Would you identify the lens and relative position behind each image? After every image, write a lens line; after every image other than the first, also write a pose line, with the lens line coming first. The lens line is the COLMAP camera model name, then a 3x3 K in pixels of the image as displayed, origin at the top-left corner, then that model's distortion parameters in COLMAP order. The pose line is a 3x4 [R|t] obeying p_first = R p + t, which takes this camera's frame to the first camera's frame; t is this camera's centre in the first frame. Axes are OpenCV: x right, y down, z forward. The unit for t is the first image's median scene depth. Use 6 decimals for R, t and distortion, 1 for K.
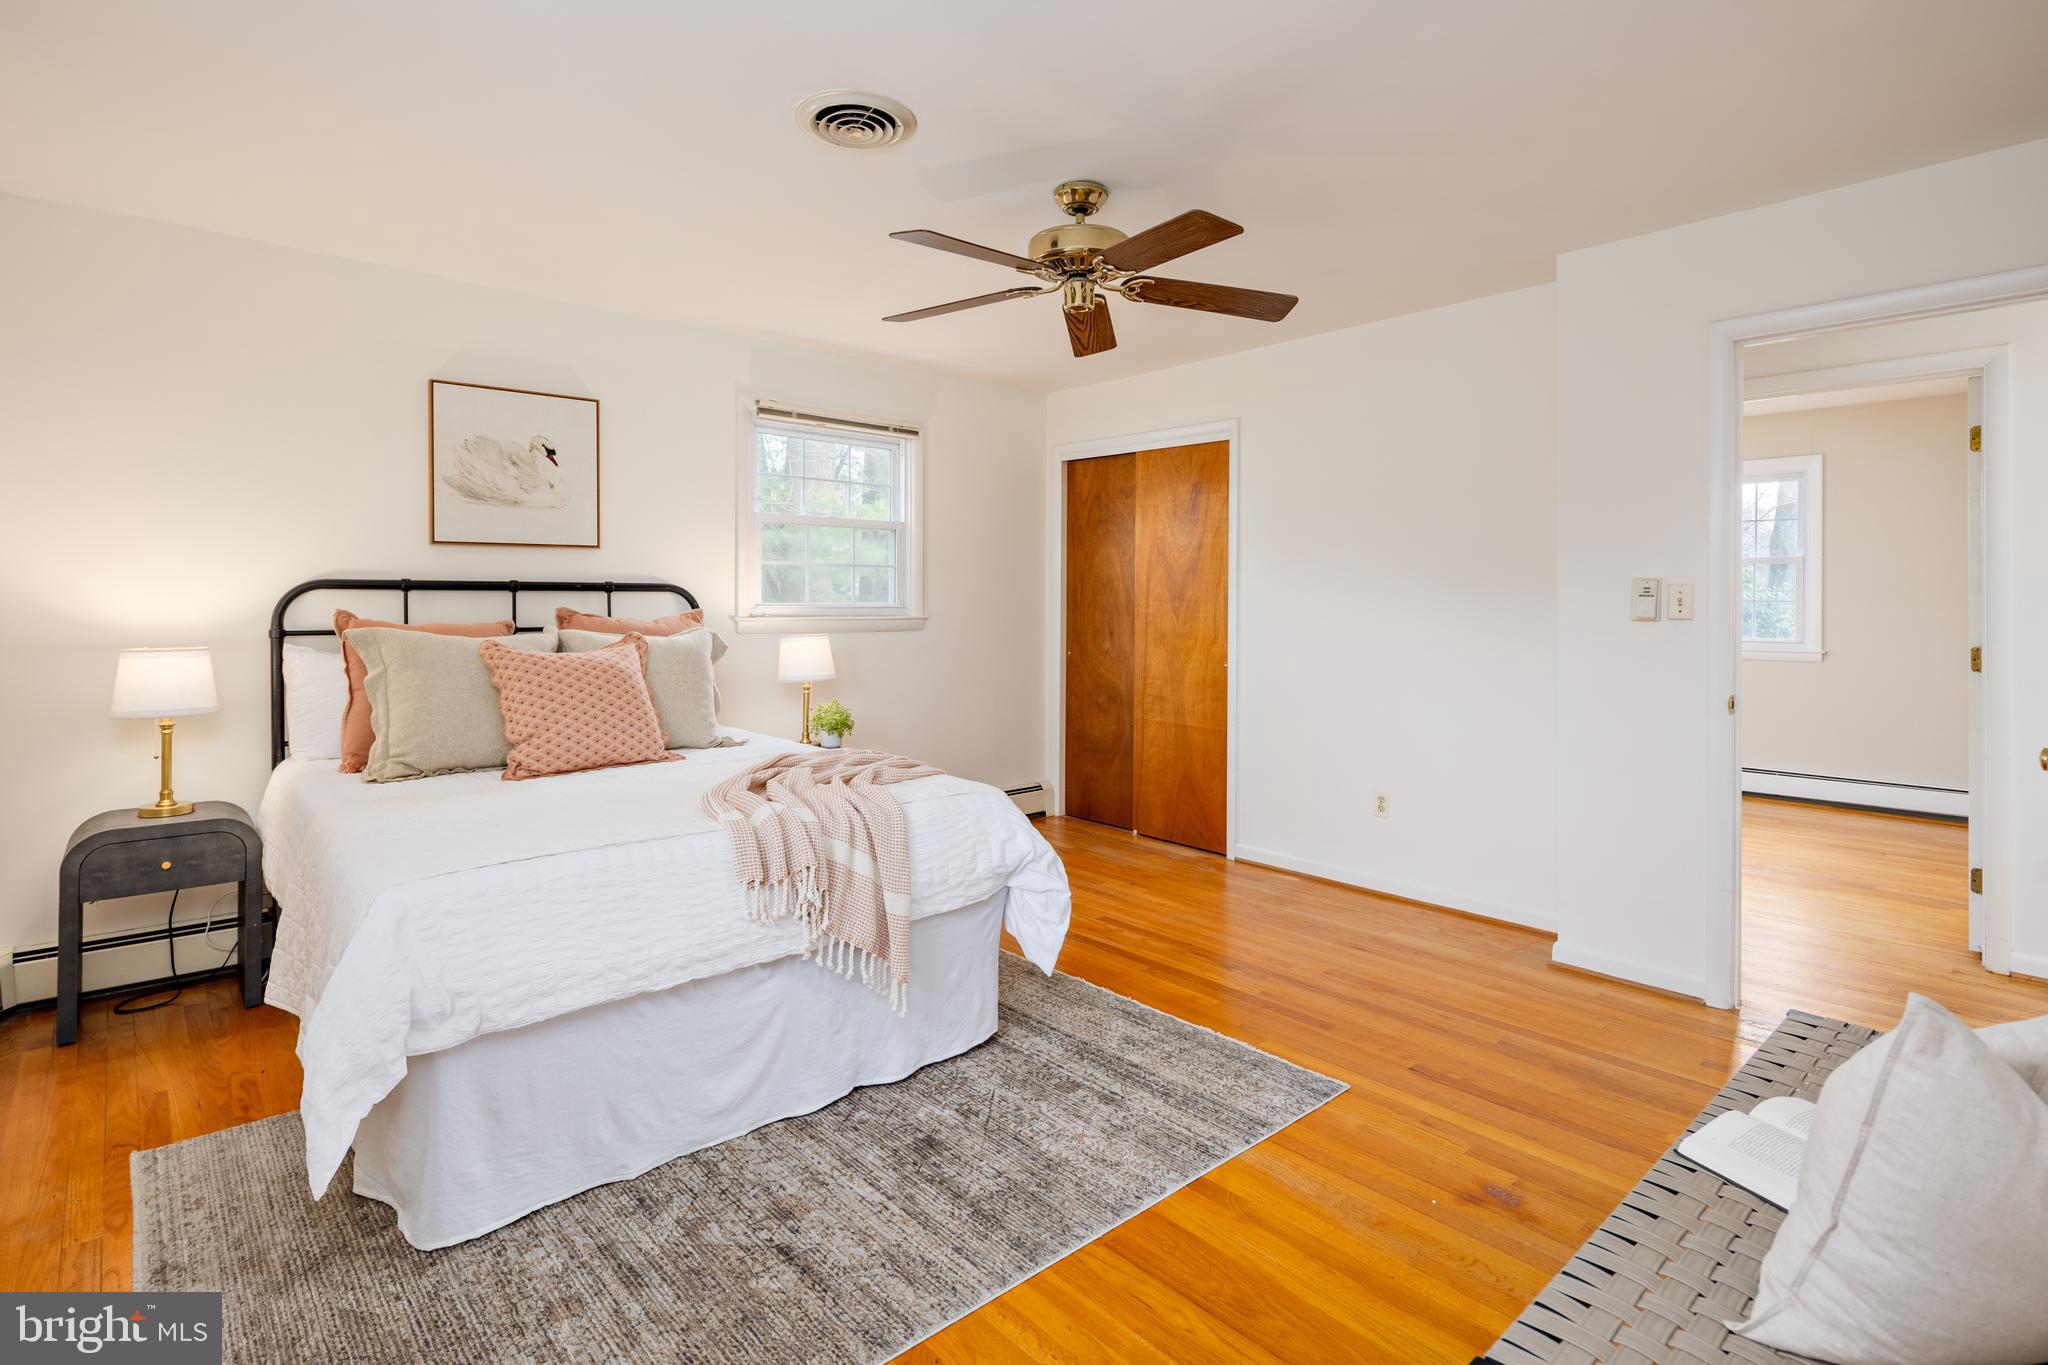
lens RADIAL K [[994.7, 0, 1012.7], [0, 994.7, 605.5], [0, 0, 1]] dist [-0.000570, -0.000366]
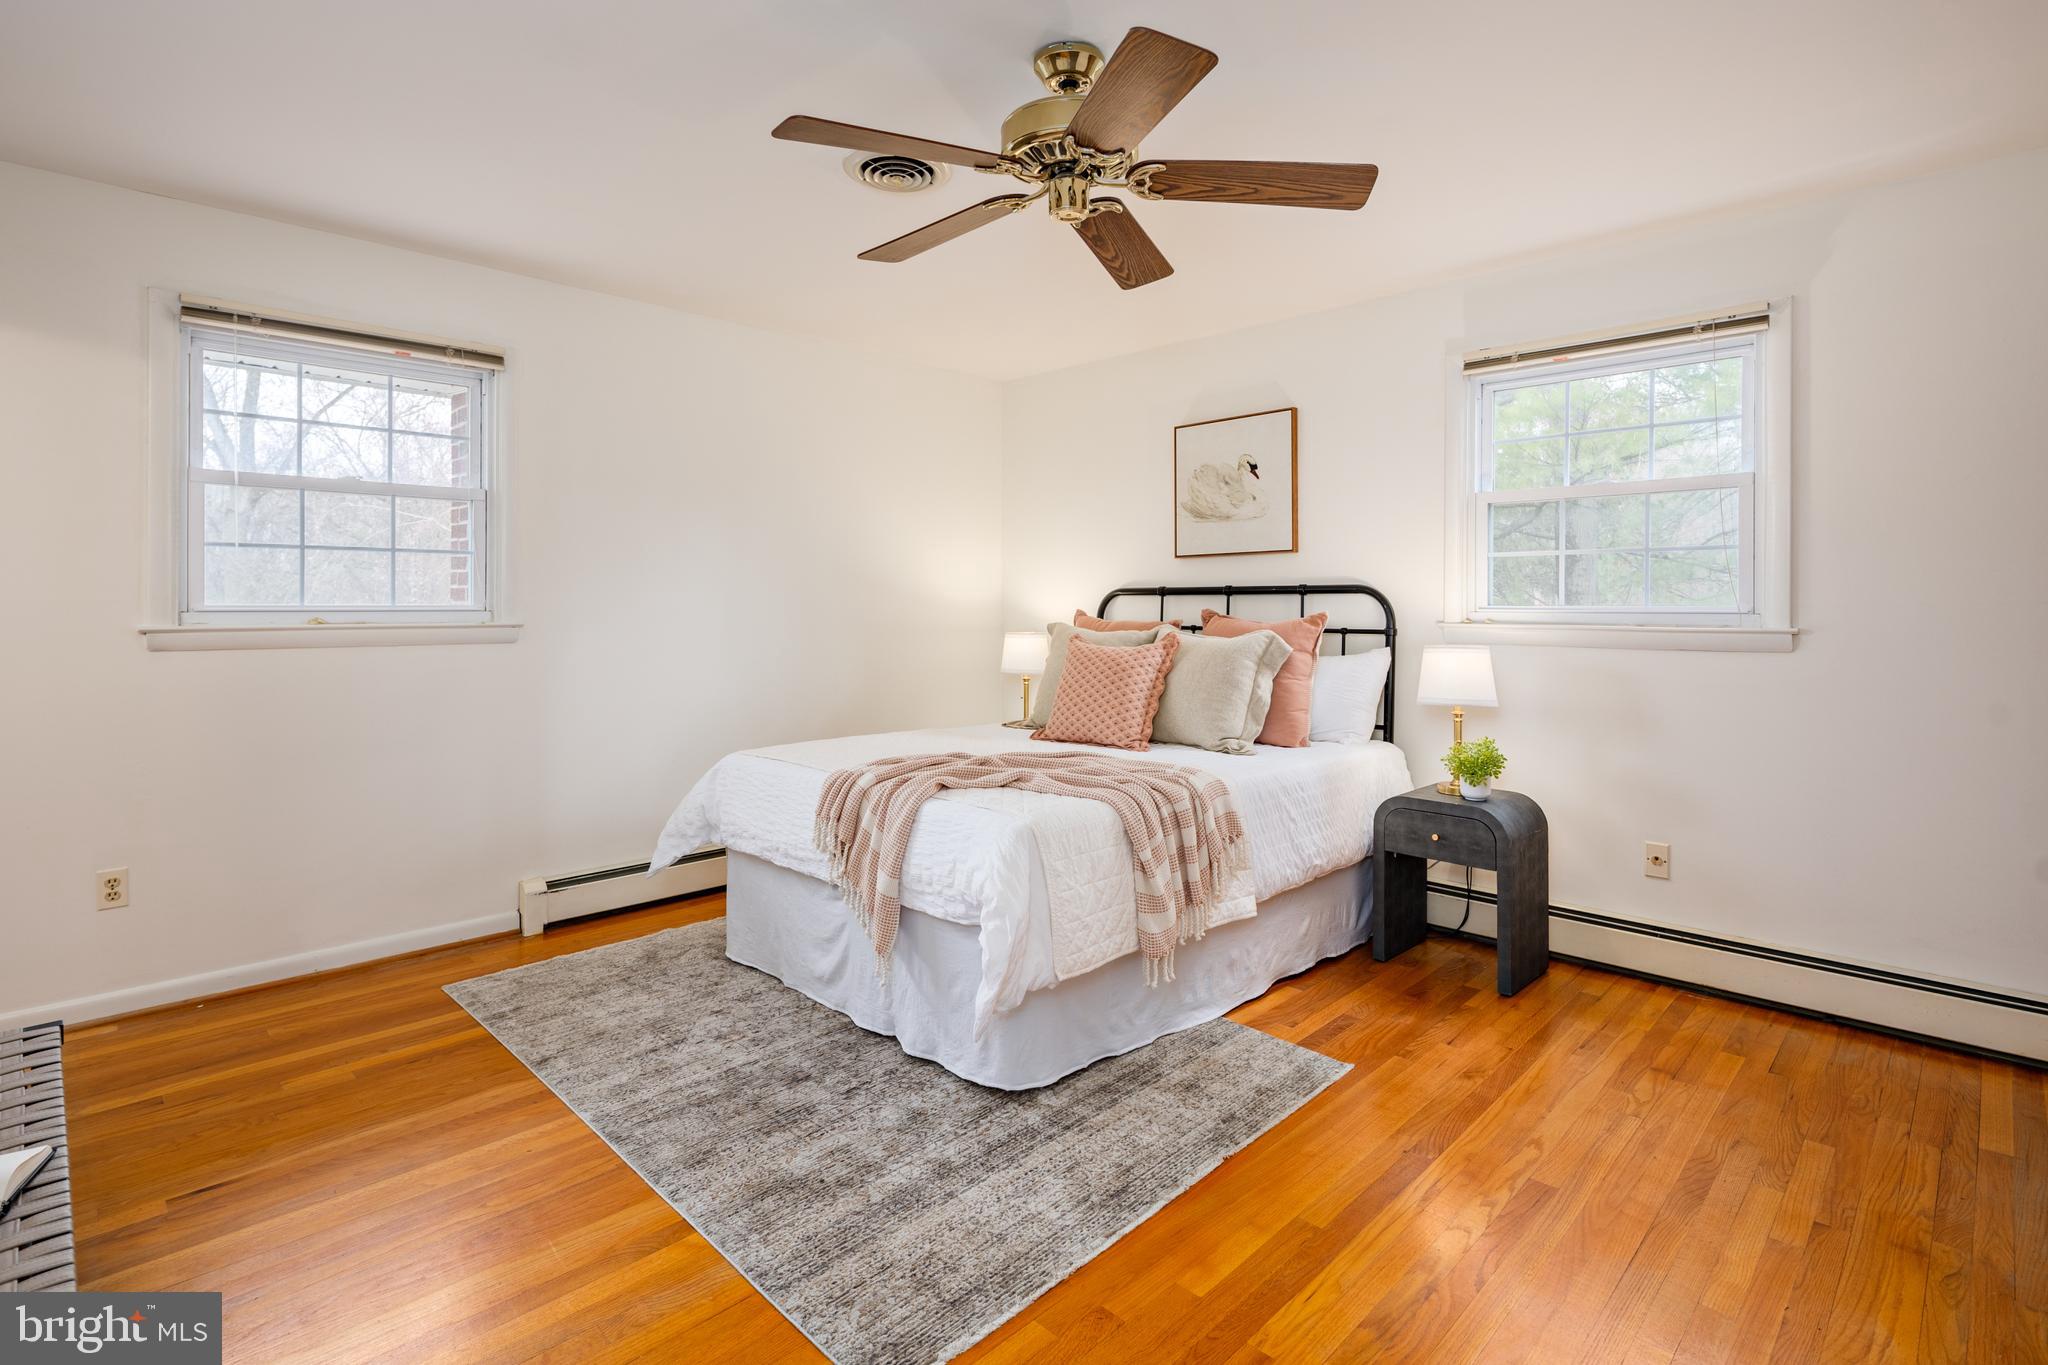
lens RADIAL K [[994.7, 0, 1012.7], [0, 994.7, 605.5], [0, 0, 1]] dist [-0.000570, -0.000366]
pose [[0.059333, -0.003814, -0.998231, 0.647298], [-0.006853, 0.999968, -0.004228, 0.004269], [0.998215, 0.007092, 0.059305, 0.715772]]
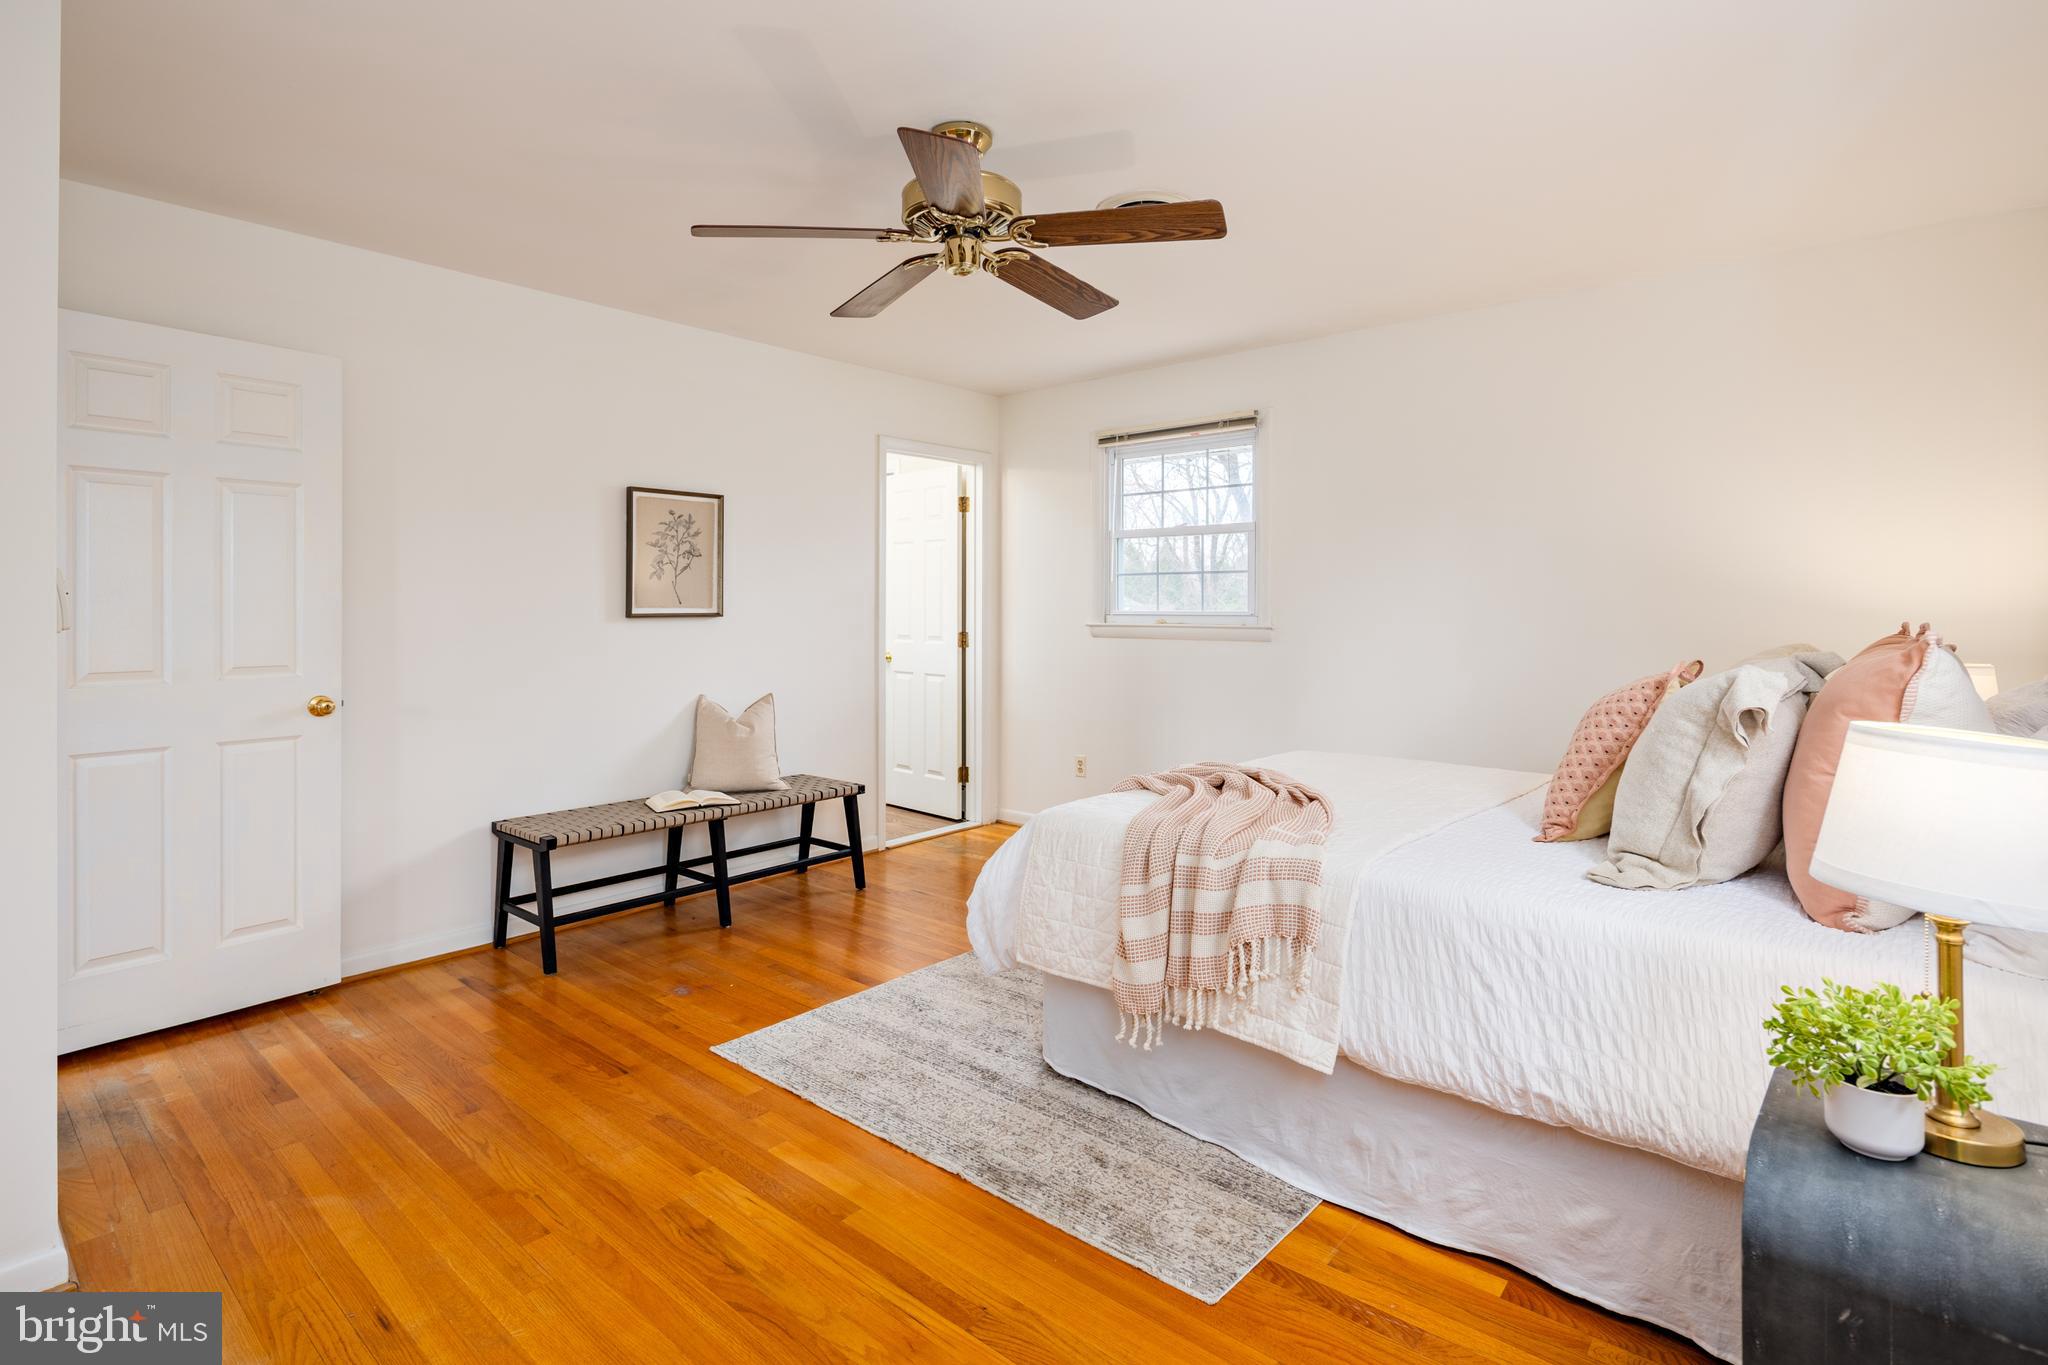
lens RADIAL K [[994.7, 0, 1012.7], [0, 994.7, 605.5], [0, 0, 1]] dist [-0.000570, -0.000366]
pose [[-0.991046, -0.004389, -0.133450, 0.107793], [-0.005085, 0.999975, 0.004872, -0.009082], [0.133425, 0.005507, -0.991044, 1.468882]]
